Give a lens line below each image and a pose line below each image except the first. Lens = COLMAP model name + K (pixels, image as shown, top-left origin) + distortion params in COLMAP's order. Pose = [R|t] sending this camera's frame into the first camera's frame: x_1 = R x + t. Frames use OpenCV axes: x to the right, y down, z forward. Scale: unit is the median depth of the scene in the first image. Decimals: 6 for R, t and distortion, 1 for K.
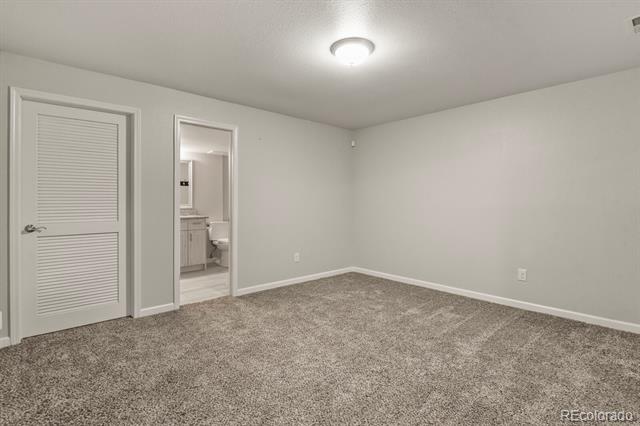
lens RADIAL K [[318.4, 0, 320.6], [0, 318.4, 196.2], [0, 0, 1]] dist [-0.000991, -0.000285]
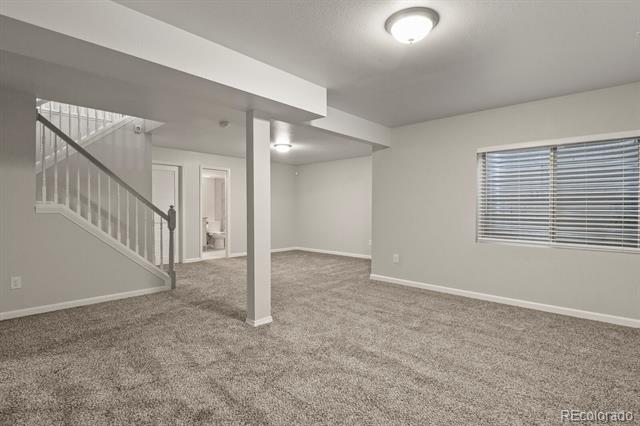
lens RADIAL K [[317.4, 0, 320.0], [0, 317.4, 213.0], [0, 0, 1]] dist [-0.003141, -0.000861]
pose [[0.995135, -0.000861, 0.098514, 0.103119], [-0.001397, 0.999738, 0.022854, 0.000354], [-0.098508, -0.022881, 0.994873, -1.134544]]
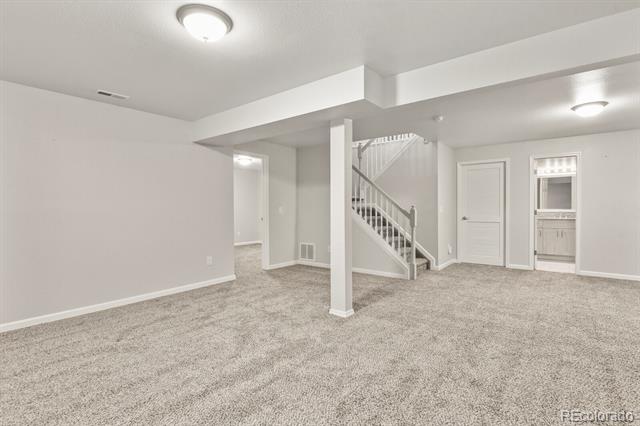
lens RADIAL K [[316.3, 0, 336.4], [0, 316.3, 213.9], [0, 0, 1]] dist [-0.002449, -0.000592]
pose [[0.208249, 0.018453, -0.977902, 1.032425], [0.010732, 0.999719, 0.021150, 0.004828], [0.978017, -0.014899, 0.207993, -0.381252]]
